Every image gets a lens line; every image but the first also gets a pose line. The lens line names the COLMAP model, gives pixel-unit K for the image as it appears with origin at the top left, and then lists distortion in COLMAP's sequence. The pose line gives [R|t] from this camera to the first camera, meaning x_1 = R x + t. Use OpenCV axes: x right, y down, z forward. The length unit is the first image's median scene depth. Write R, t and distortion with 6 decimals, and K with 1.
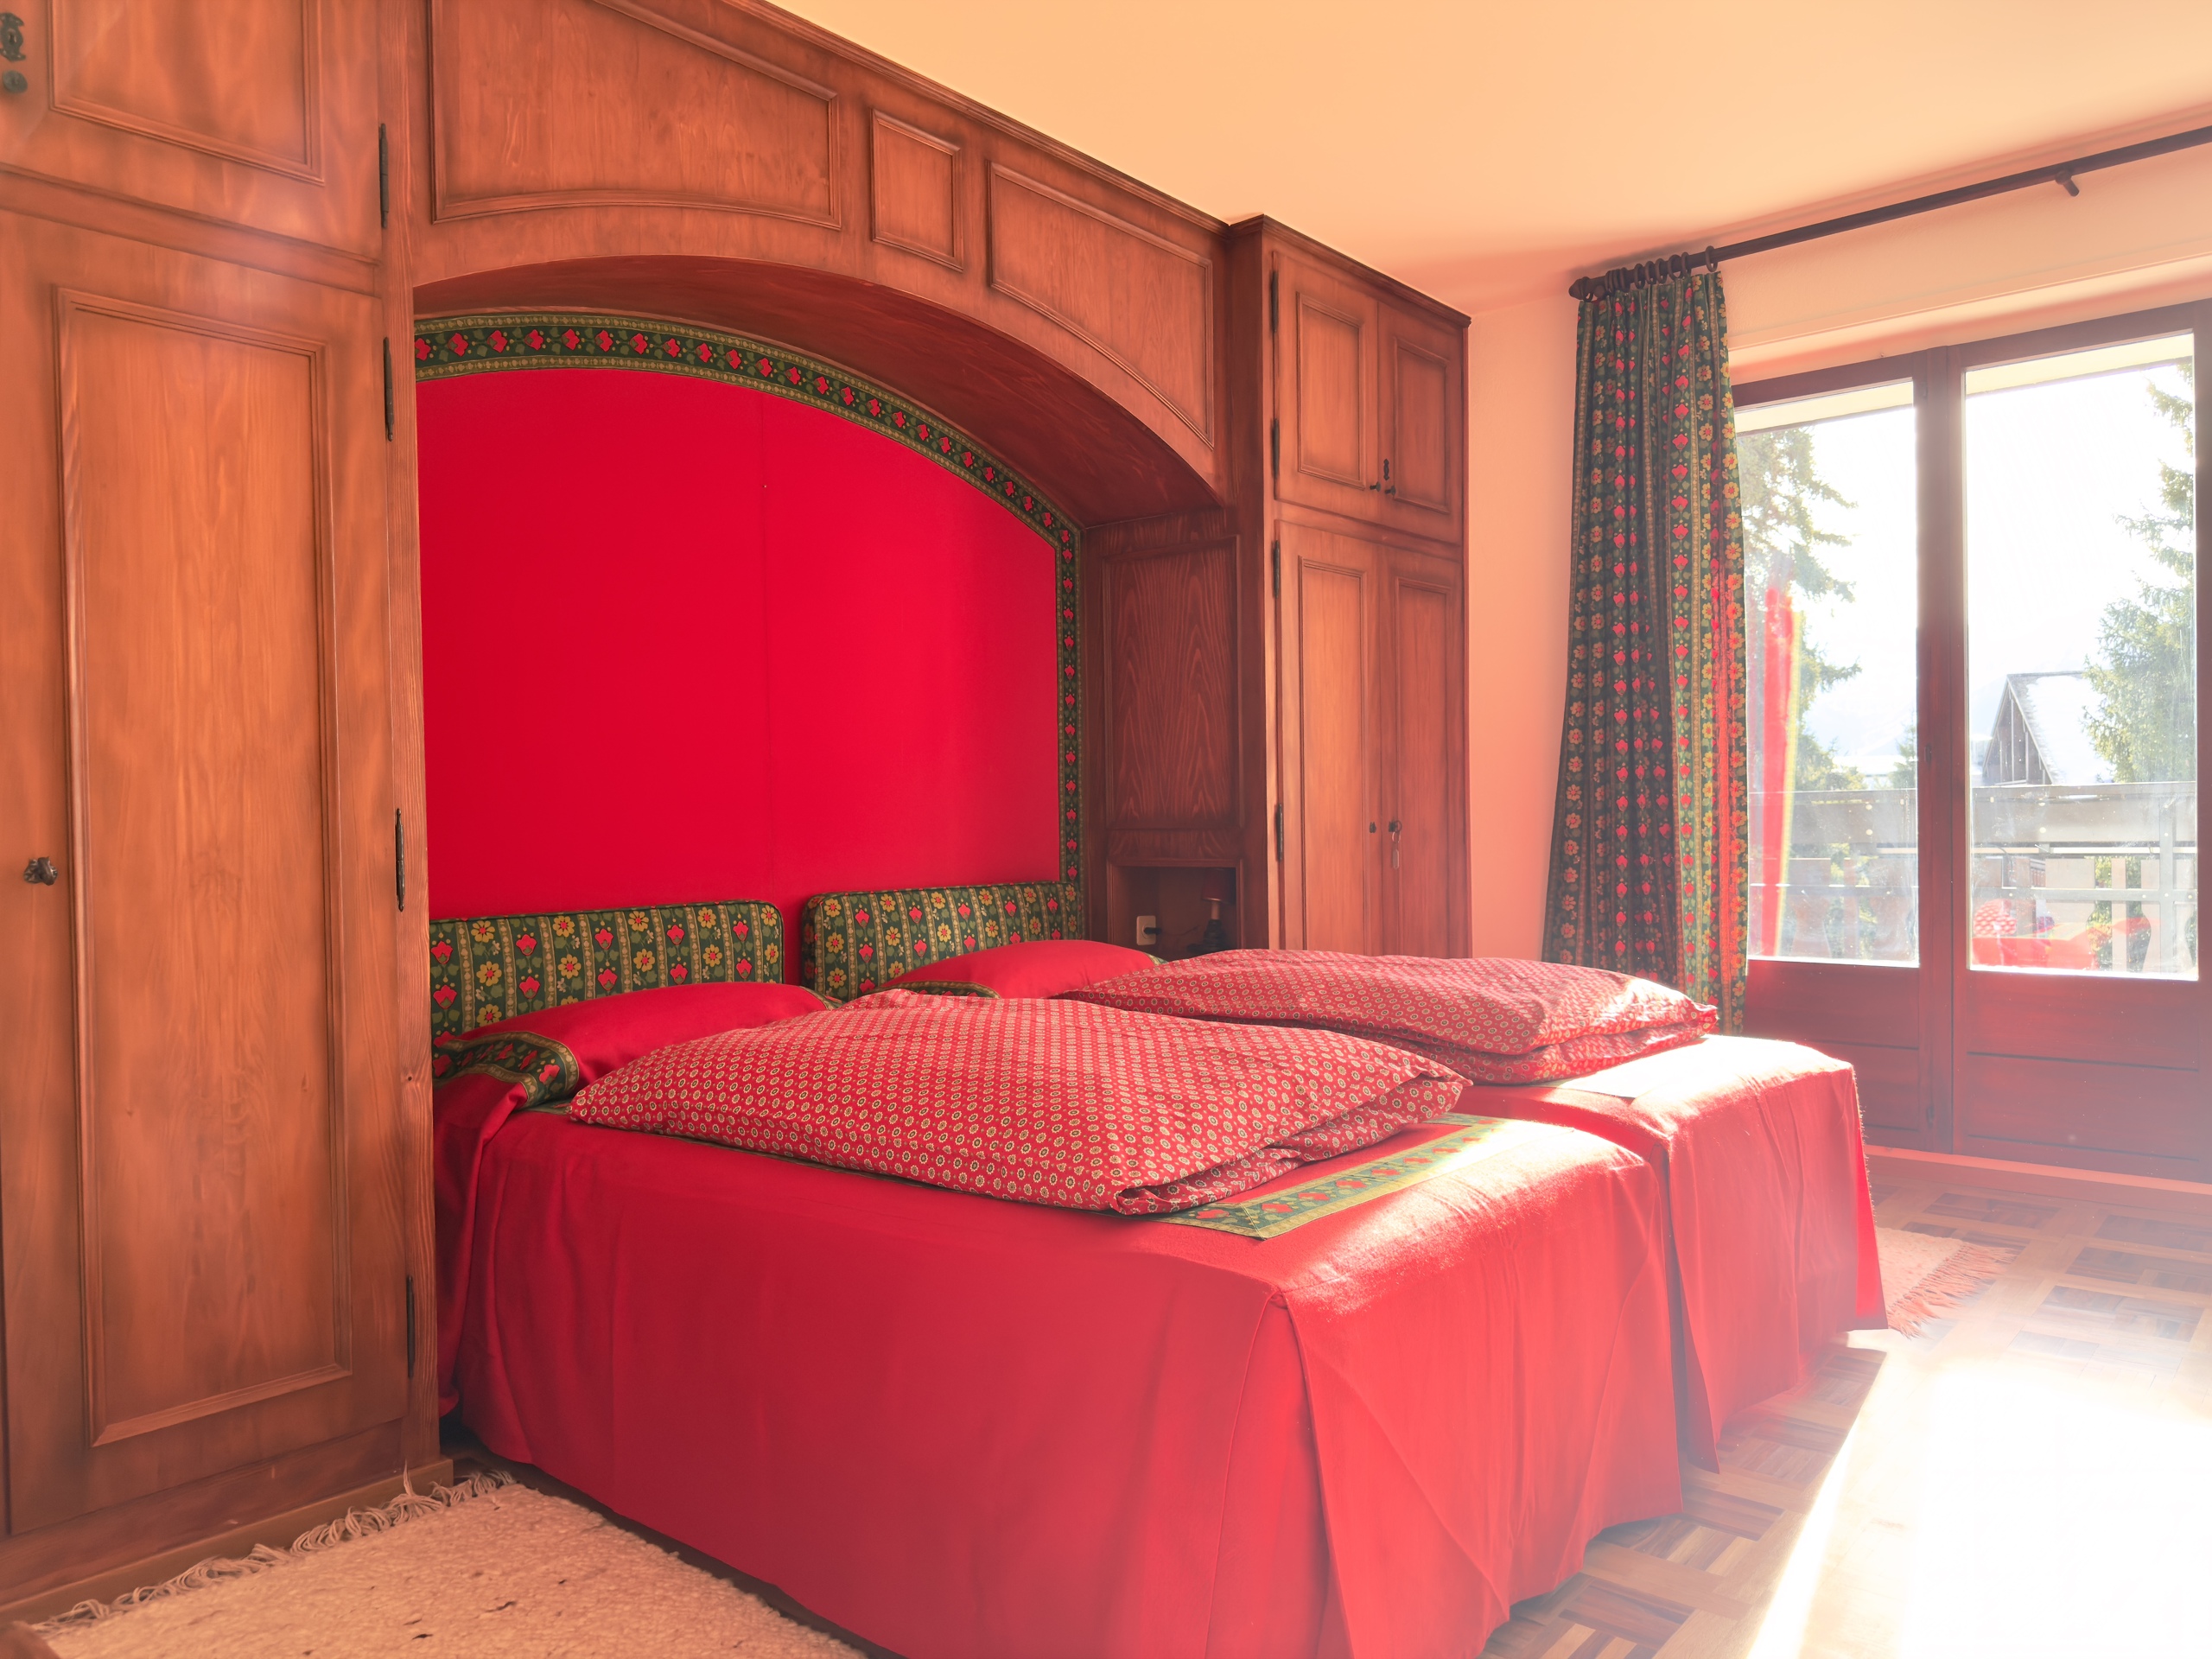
lens RADIAL K [[1573.2, 0, 1094.5], [0, 1573.2, 837.4], [0, 0, 1]] dist [0.041358, -0.048826]
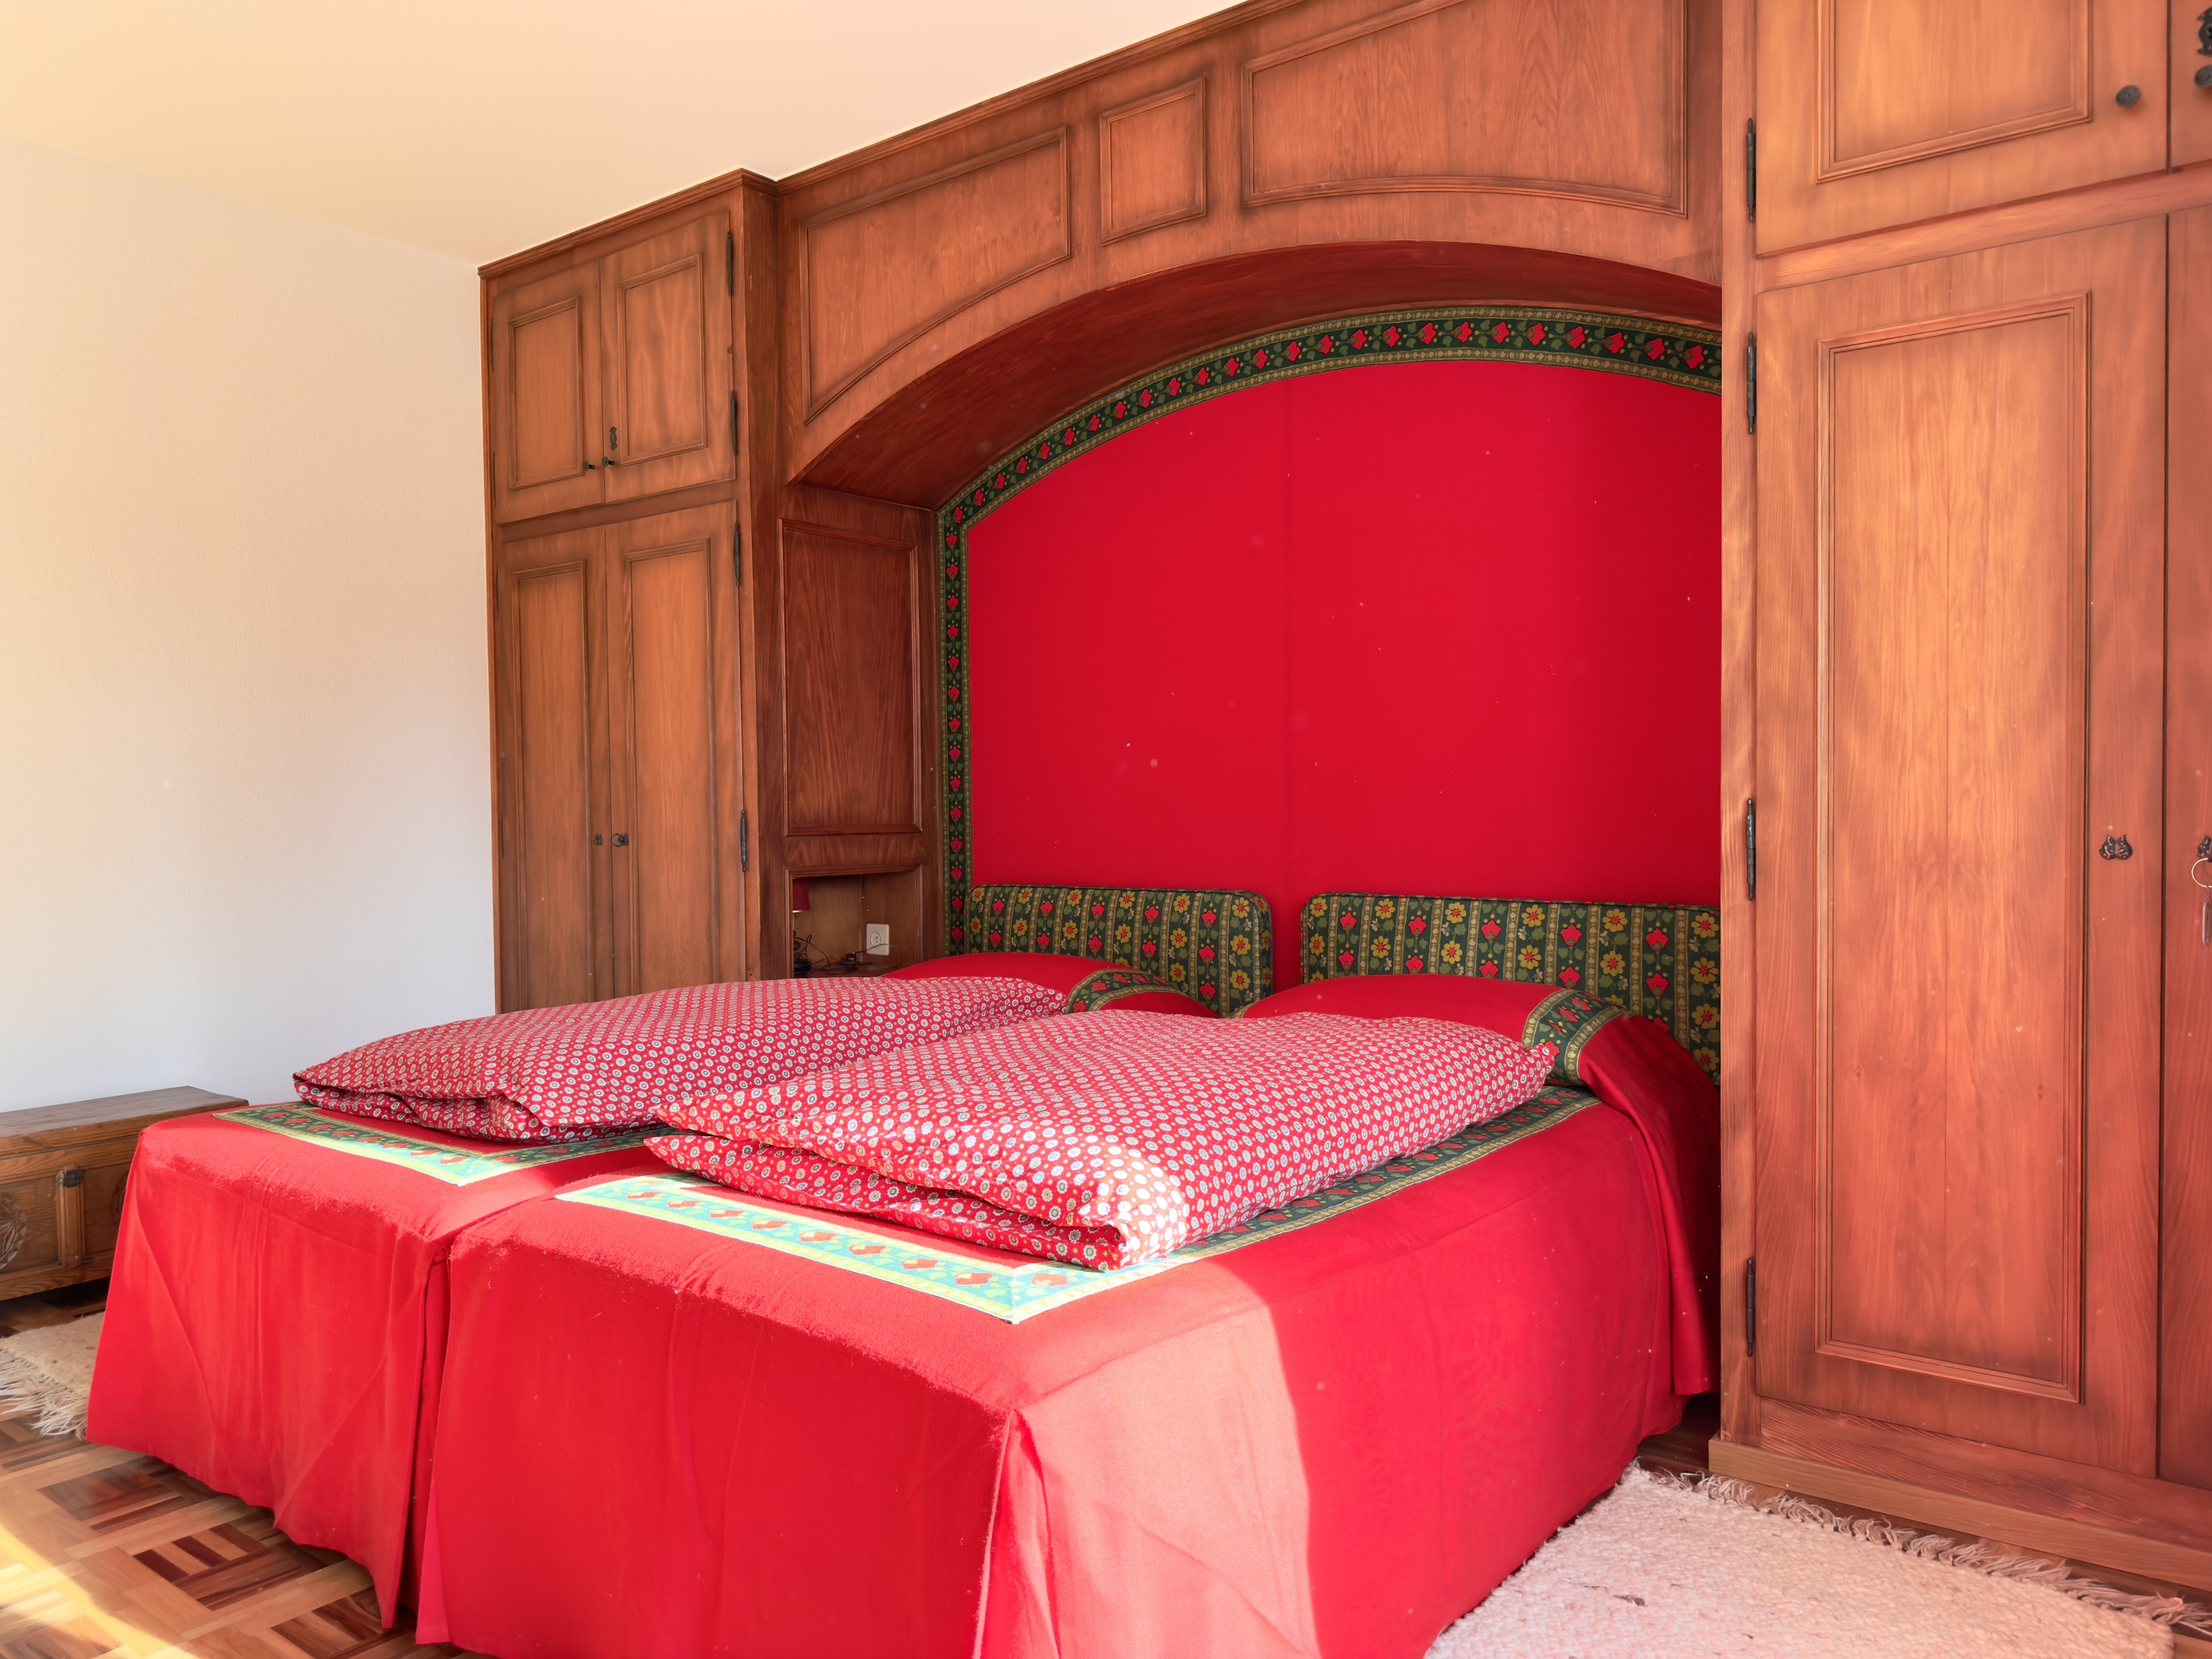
lens RADIAL K [[1576.3, 0, 1053.2], [0, 1576.3, 831.1], [0, 0, 1]] dist [0.339476, -0.430170]
pose [[0.030647, 0.027601, -0.999149, 0.804206], [-0.004293, 0.999613, 0.027482, -0.027788], [0.999521, 0.003447, 0.030754, 0.825024]]
